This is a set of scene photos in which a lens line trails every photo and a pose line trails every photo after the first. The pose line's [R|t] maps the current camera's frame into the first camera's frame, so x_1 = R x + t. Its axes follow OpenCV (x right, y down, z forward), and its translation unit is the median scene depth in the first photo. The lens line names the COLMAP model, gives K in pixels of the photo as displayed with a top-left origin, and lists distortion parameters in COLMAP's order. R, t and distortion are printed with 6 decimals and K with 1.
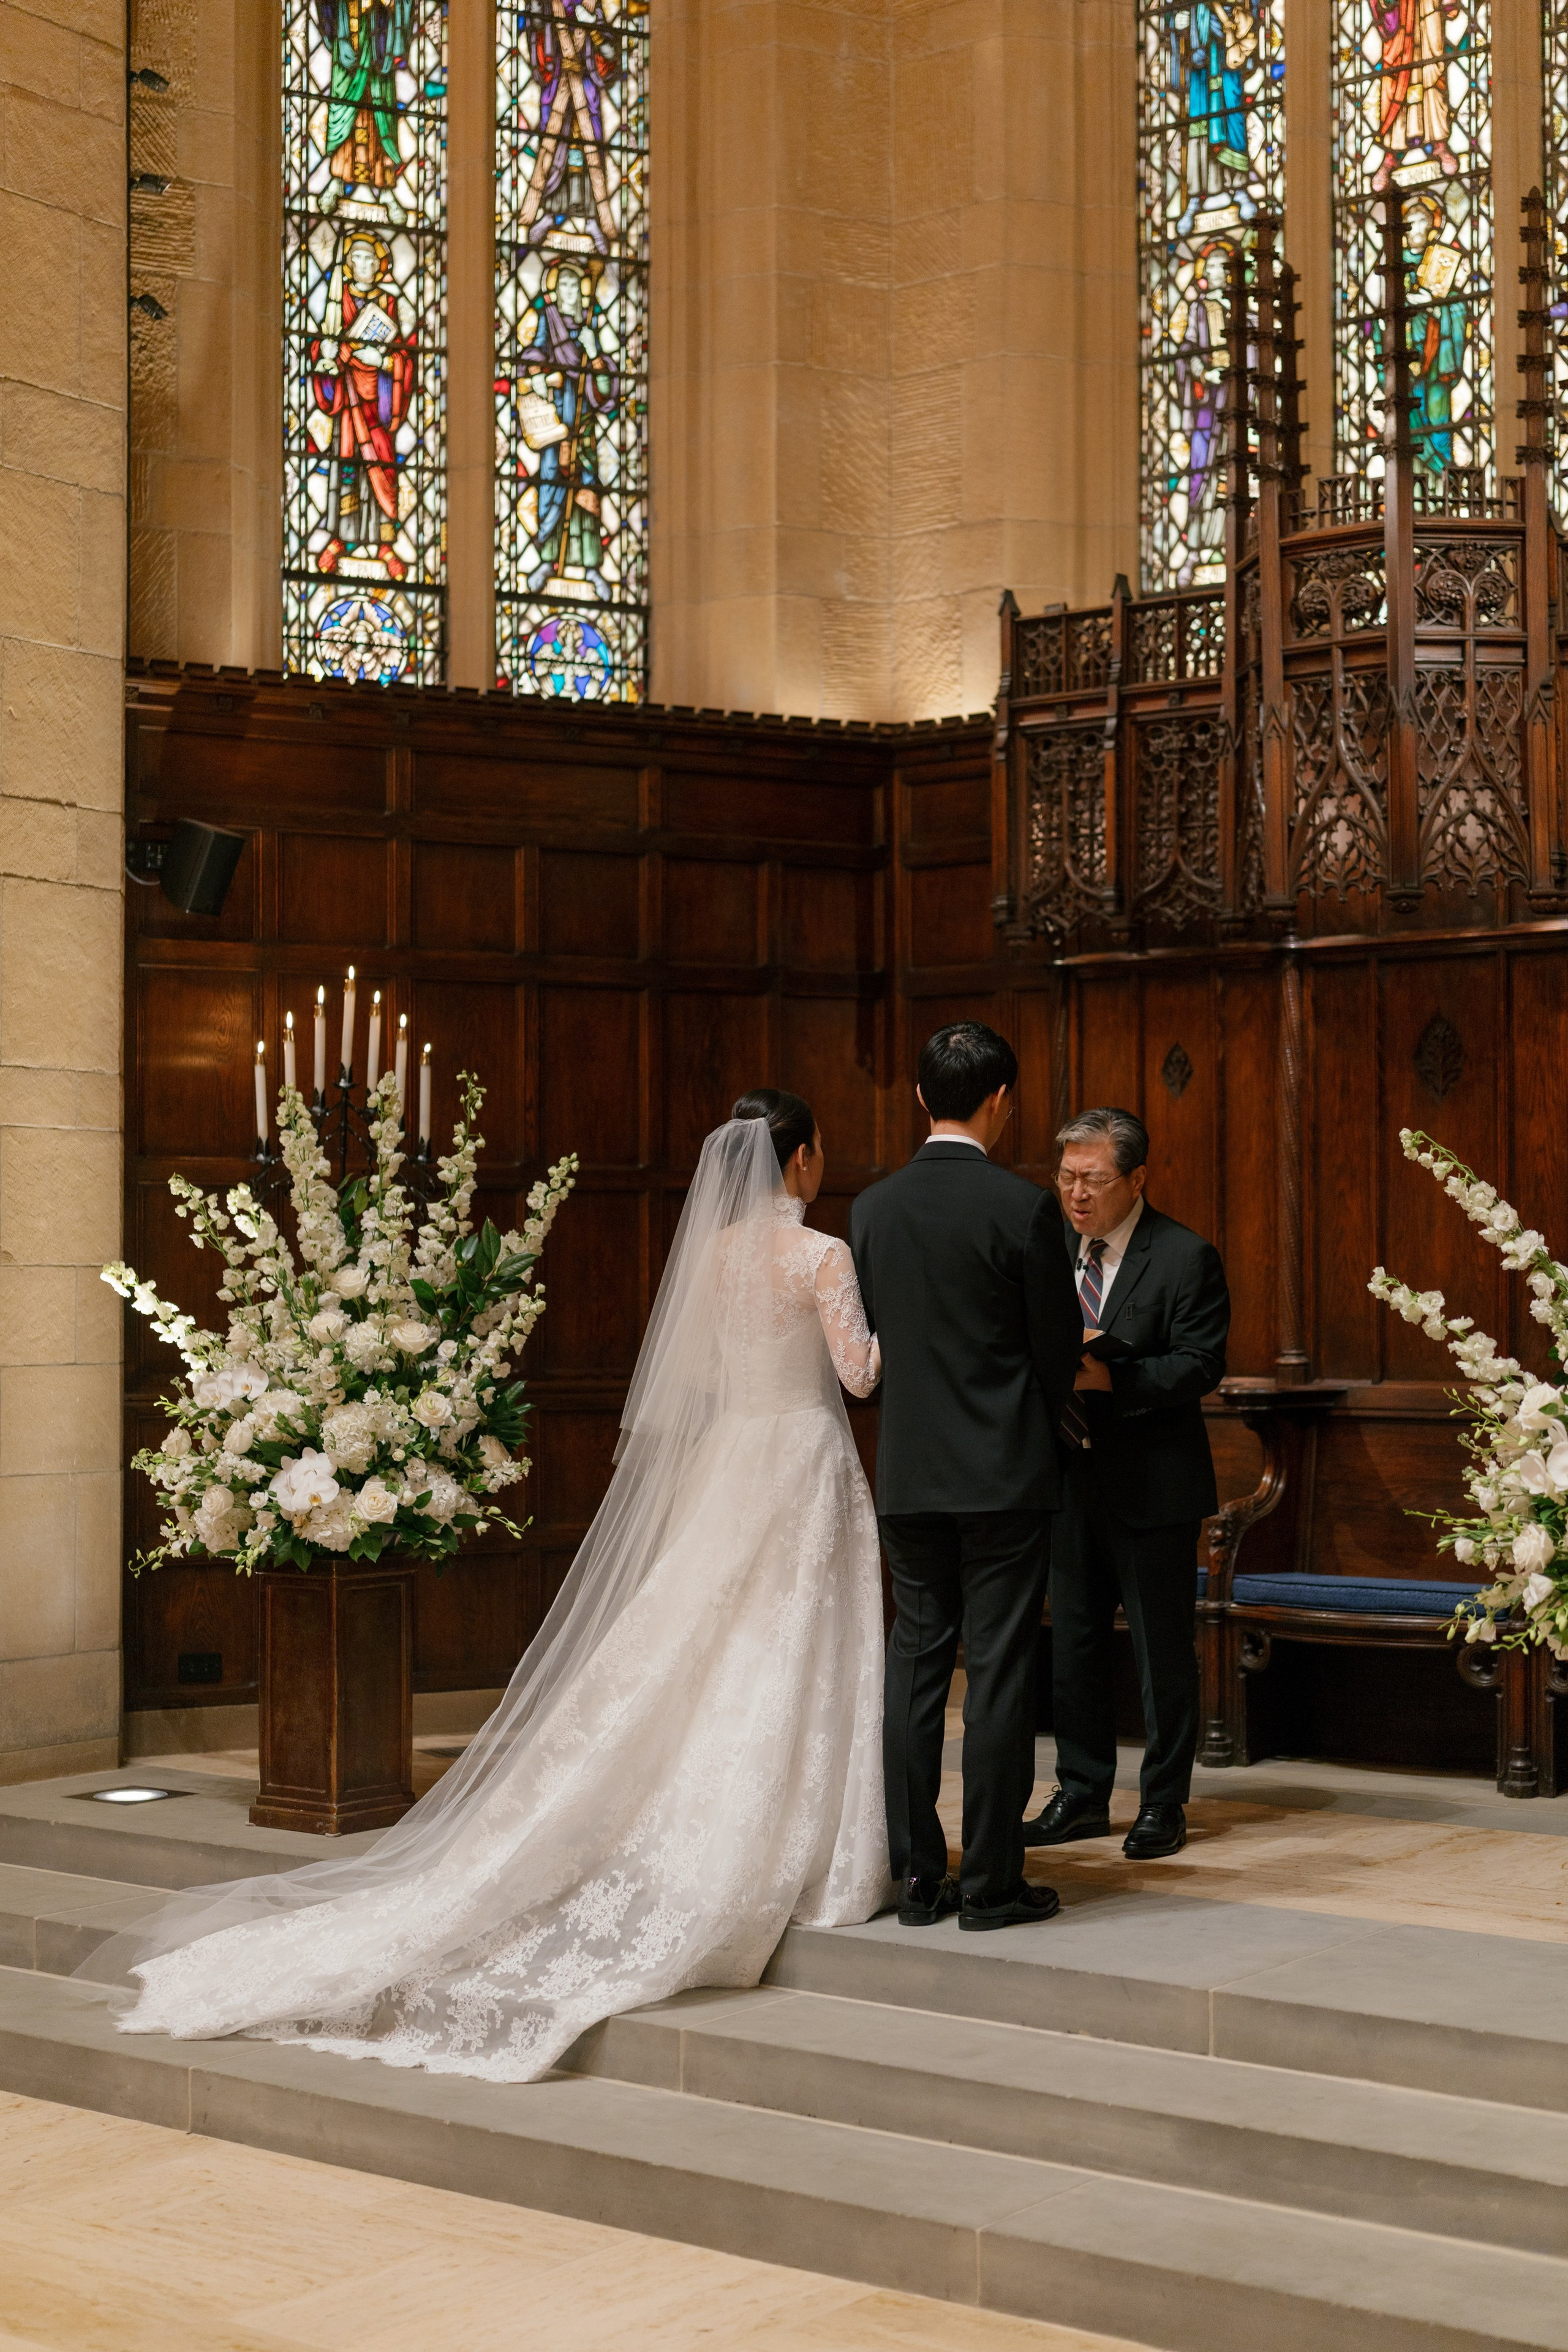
lens RADIAL K [[3299.2, 0, 780.5], [0, 3299.2, 1242.6], [0, 0, 1]] dist [-0.013360, 0.000000]
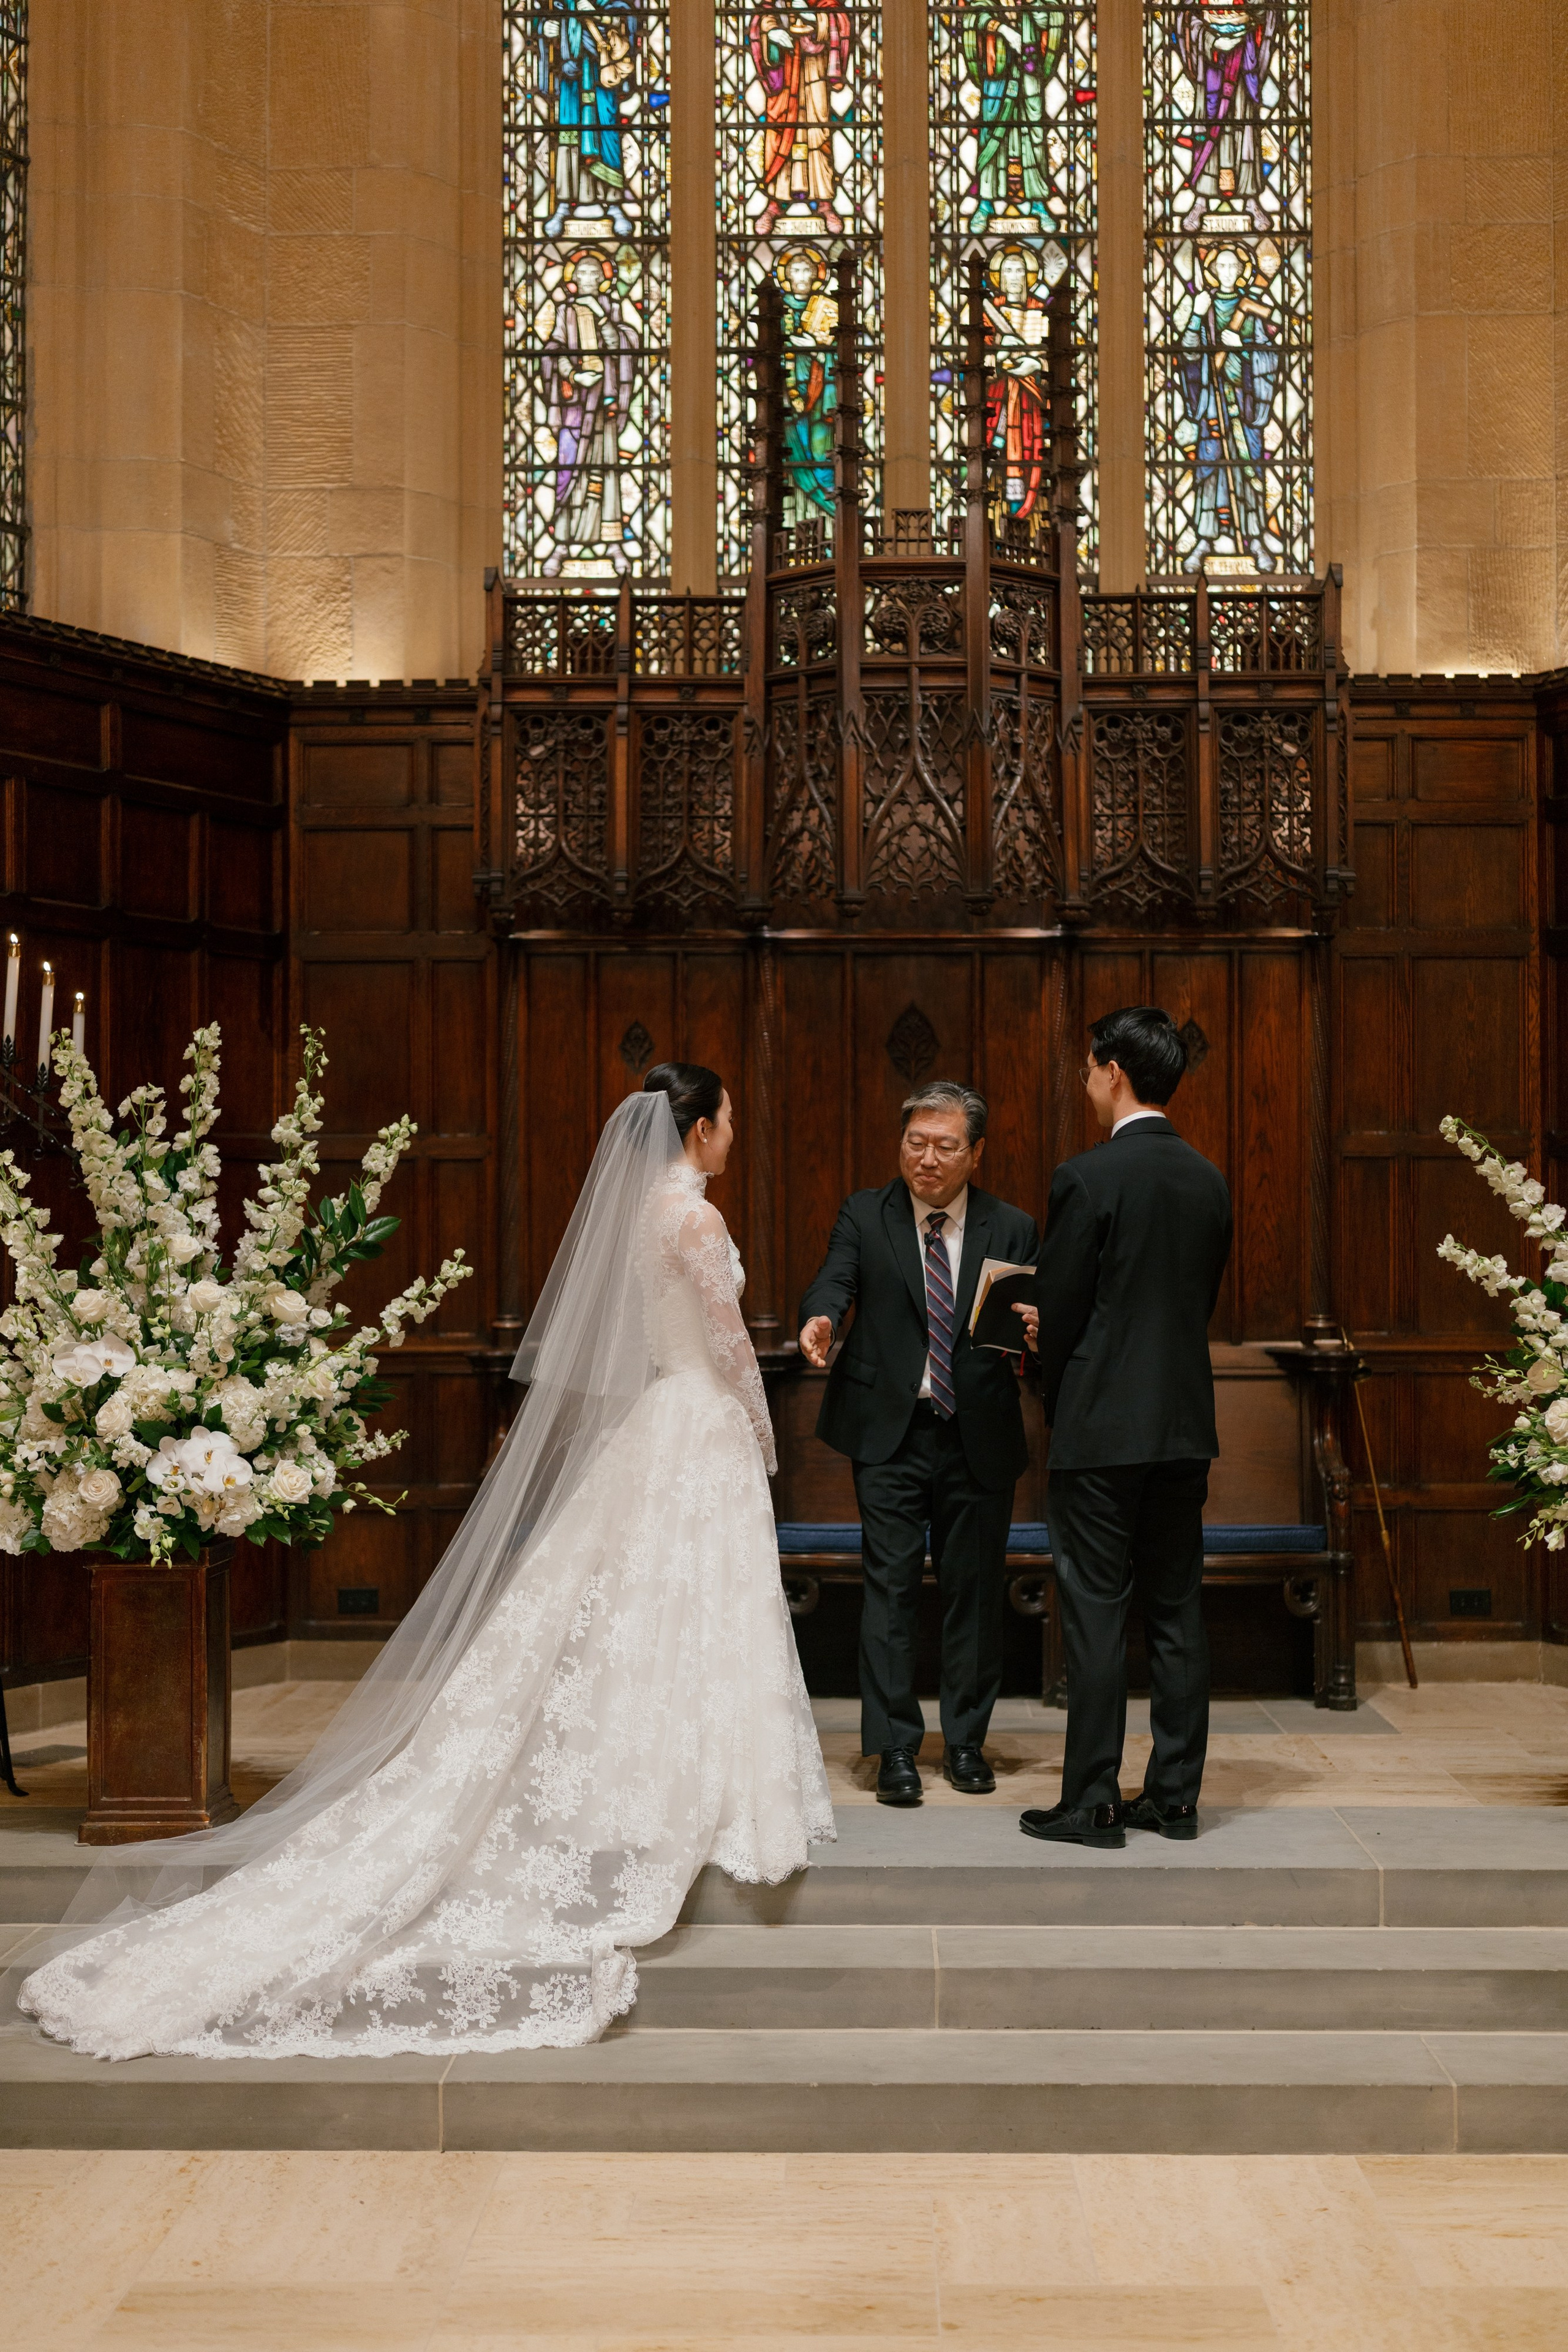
lens RADIAL K [[3299.2, 0, 812.6], [0, 3299.2, 1222.1], [0, 0, 1]] dist [-0.013360, 0.000000]
pose [[0.808876, 0.006958, 0.587938, -0.431255], [-0.007244, 0.999972, -0.001869, 0.004350], [-0.587935, -0.002747, 0.808904, 0.120075]]
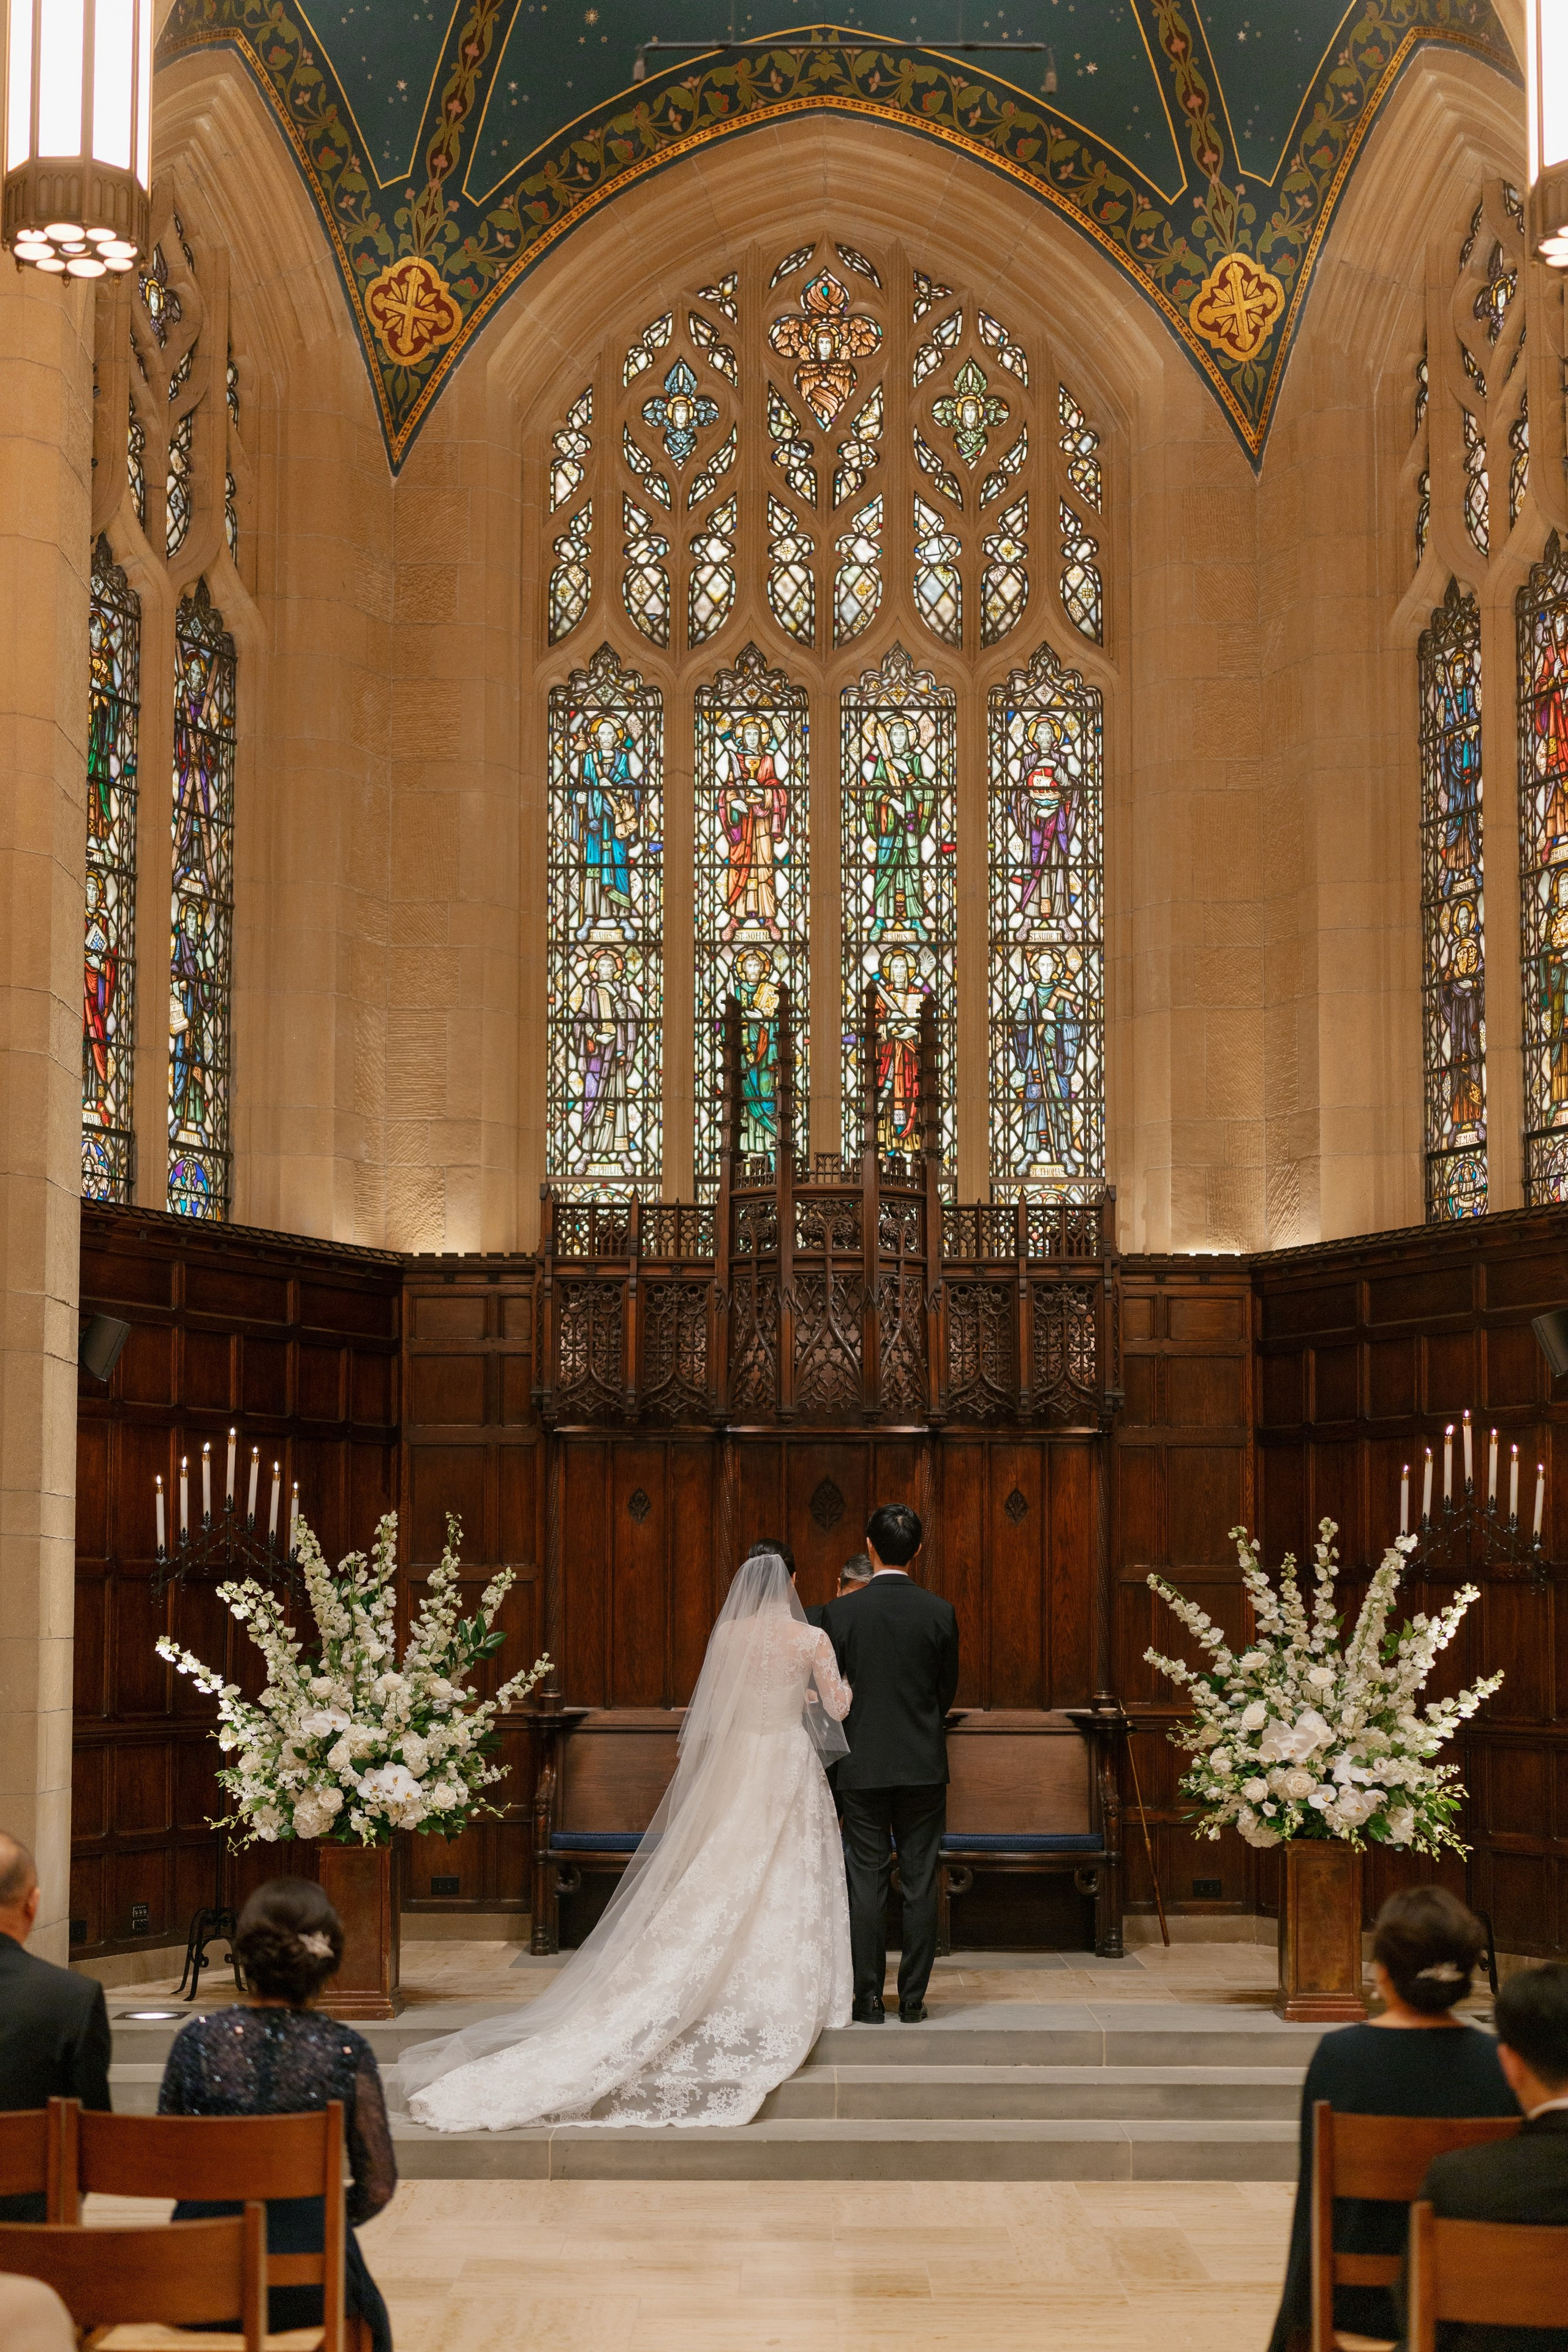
lens RADIAL K [[3299.2, 0, 782.7], [0, 3299.2, 1418.4], [0, 0, 1]] dist [-0.013360, 0.000000]
pose [[0.801310, 0.036147, 0.597156, -0.716057], [-0.010737, 0.998881, -0.046057, -0.021762], [-0.598153, 0.030494, 0.800802, -0.257342]]
